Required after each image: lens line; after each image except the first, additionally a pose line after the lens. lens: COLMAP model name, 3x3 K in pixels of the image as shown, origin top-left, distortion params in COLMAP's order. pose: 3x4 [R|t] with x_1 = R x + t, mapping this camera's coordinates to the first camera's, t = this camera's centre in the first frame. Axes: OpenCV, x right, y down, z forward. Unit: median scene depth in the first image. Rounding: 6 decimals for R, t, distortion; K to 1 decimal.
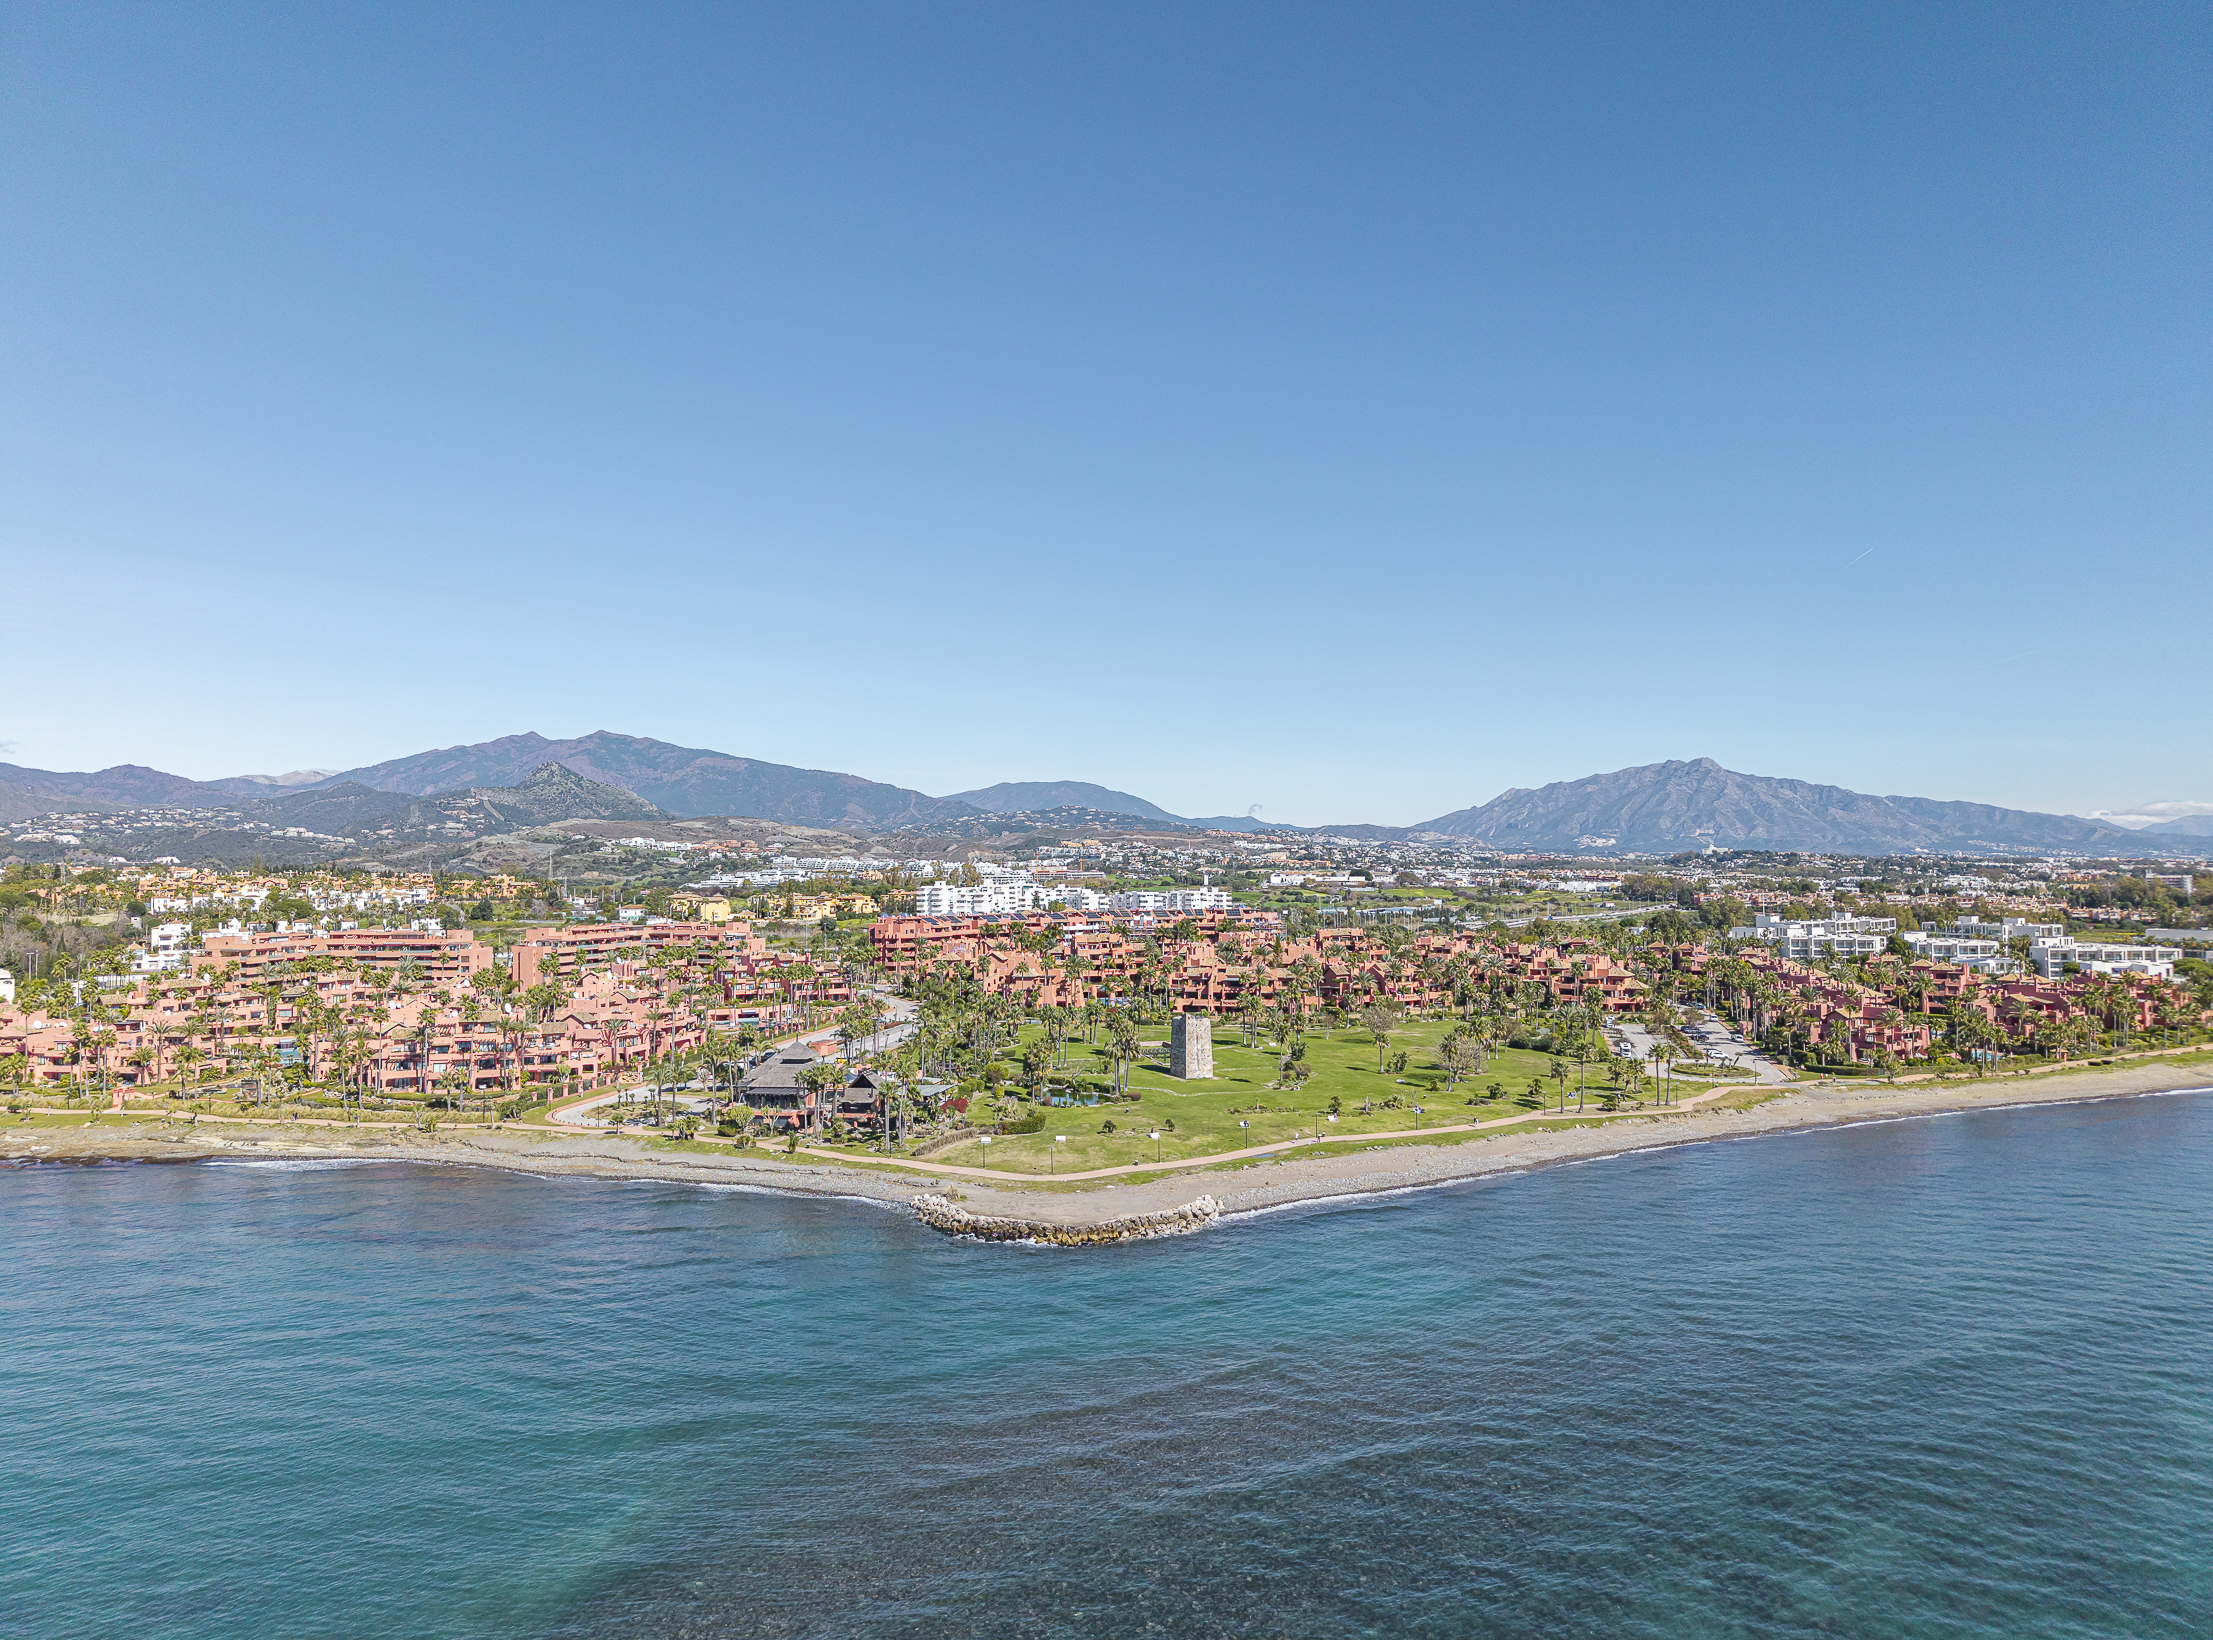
lens RADIAL K [[1463.6, 0, 1115.5], [0, 1463.6, 852.0], [0, 0, 1]] dist [0.041054, -0.002842]
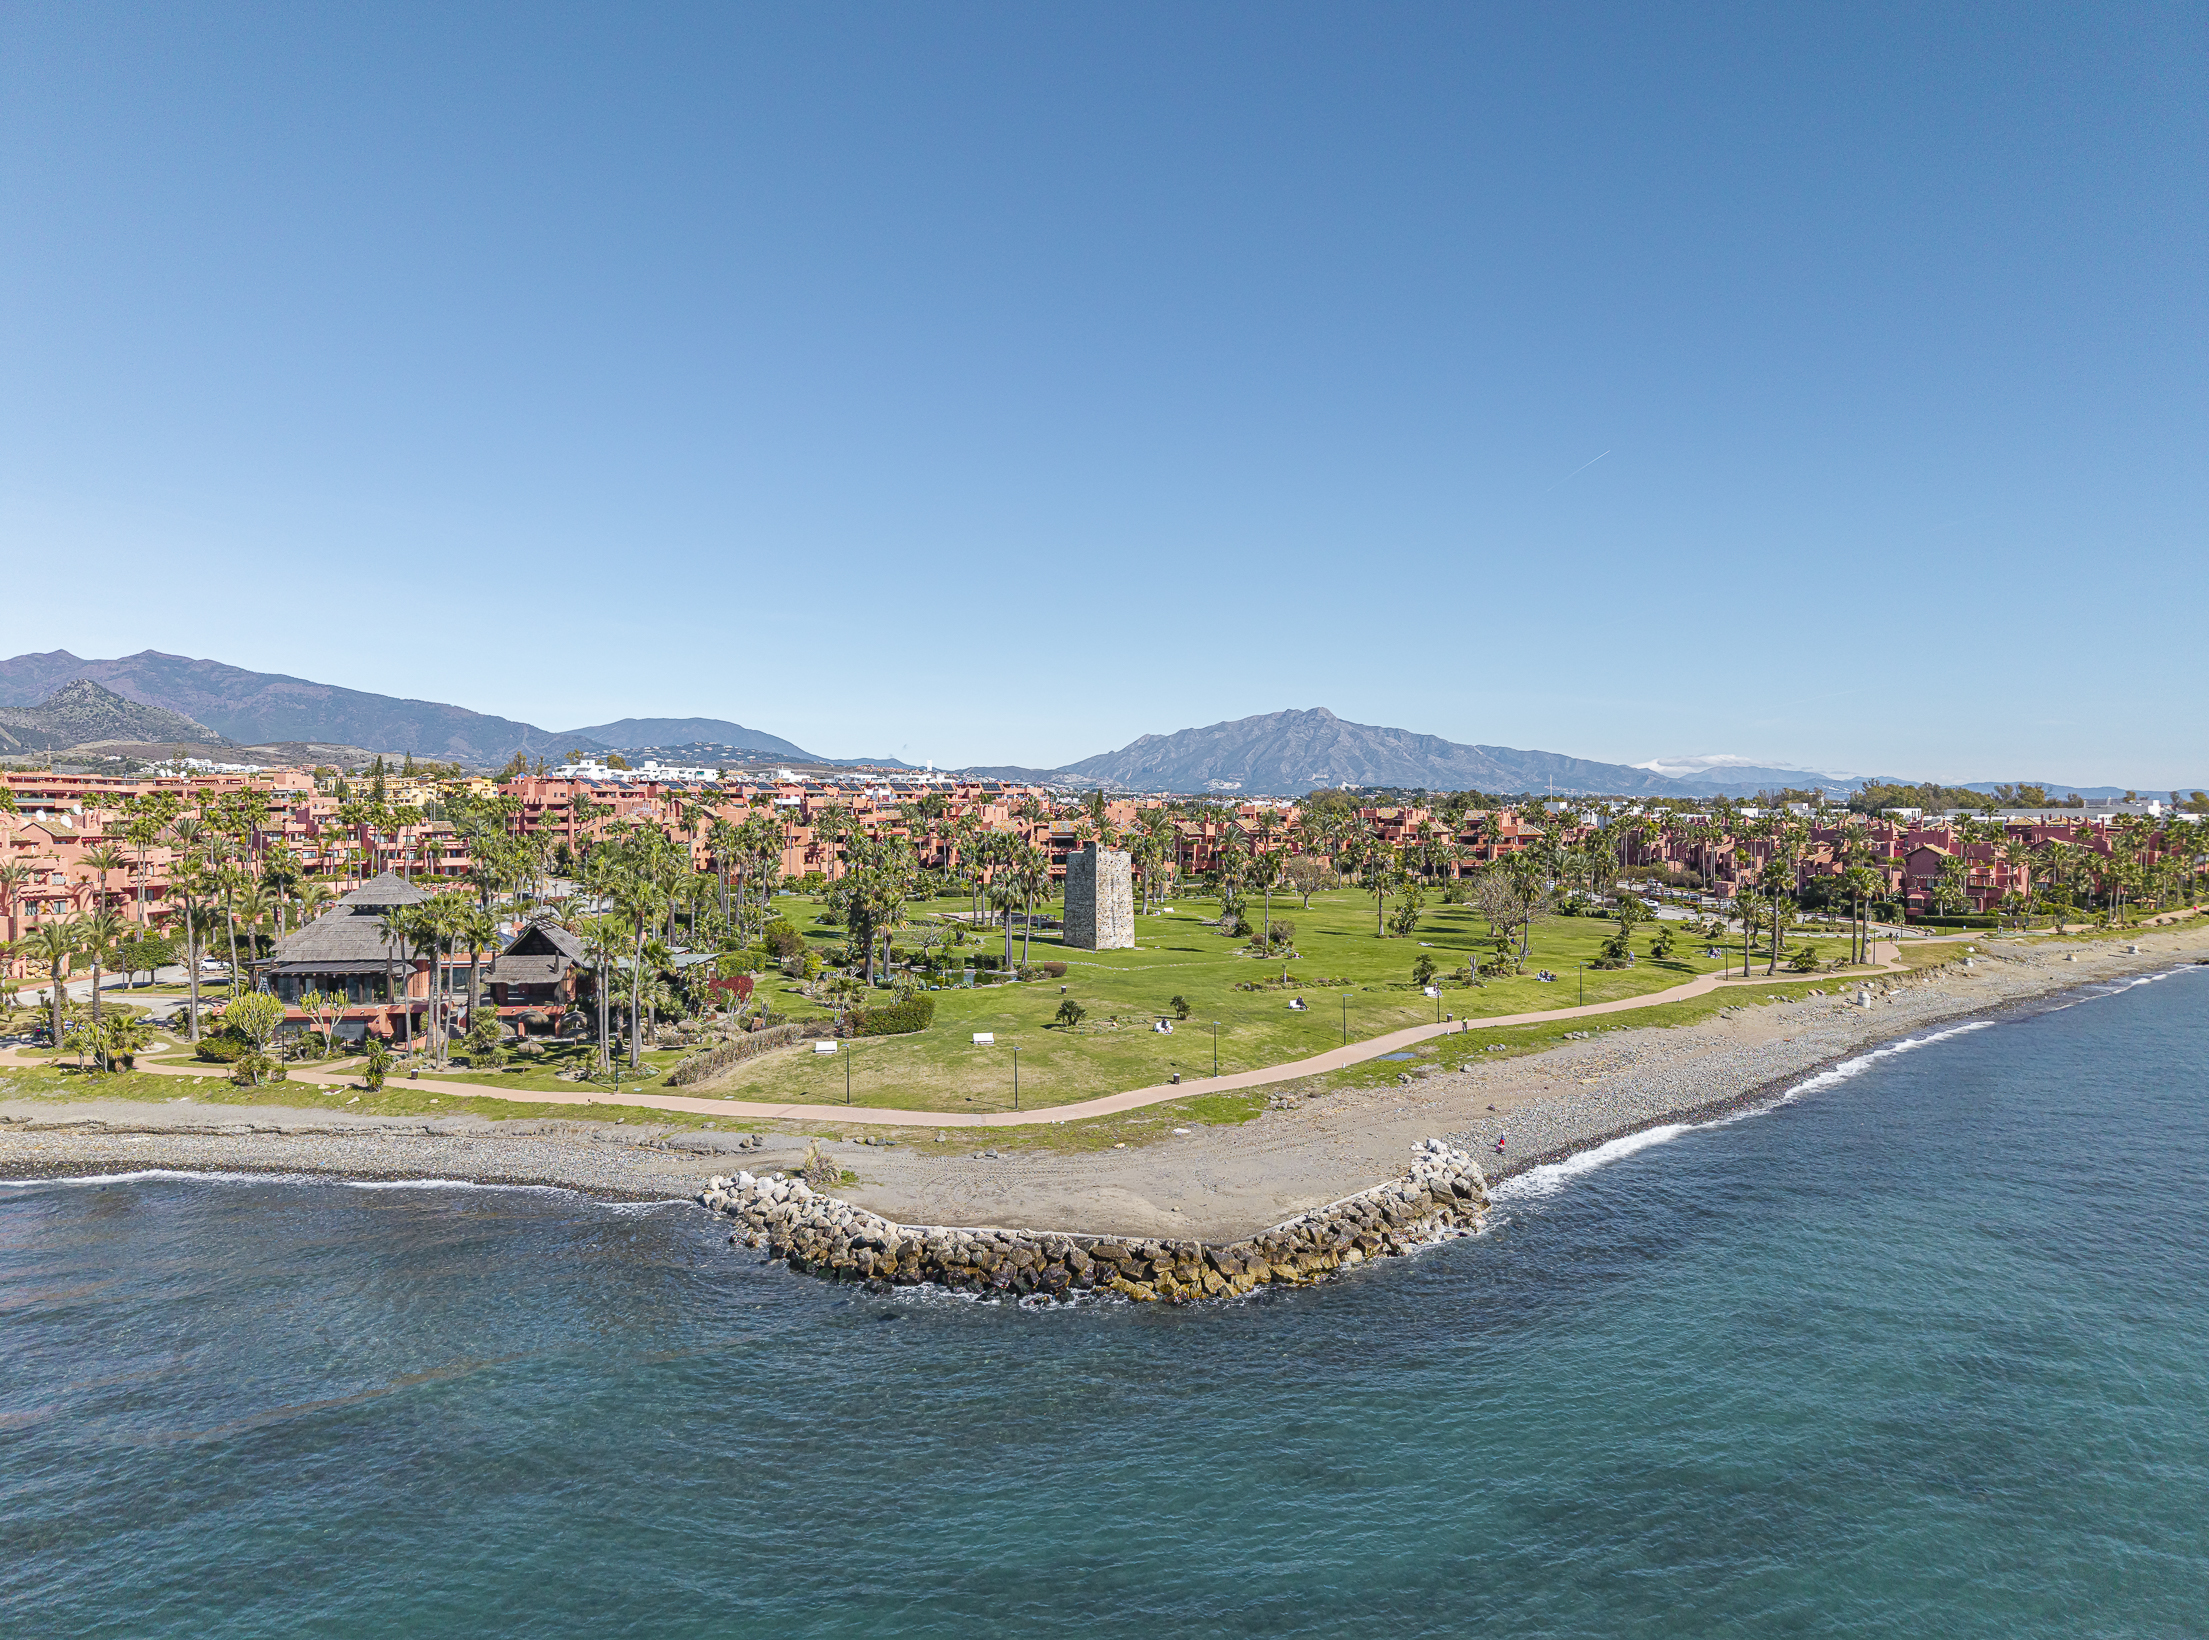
lens RADIAL K [[1473.5, 0, 1104.5], [0, 1473.5, 820.0], [0, 0, 1]] dist [0.000241, -0.001356]
pose [[0.971981, 0.001198, 0.235057, -0.042104], [-0.005152, 0.999855, 0.016206, 0.043419], [-0.235004, -0.016963, 0.971846, 0.196164]]
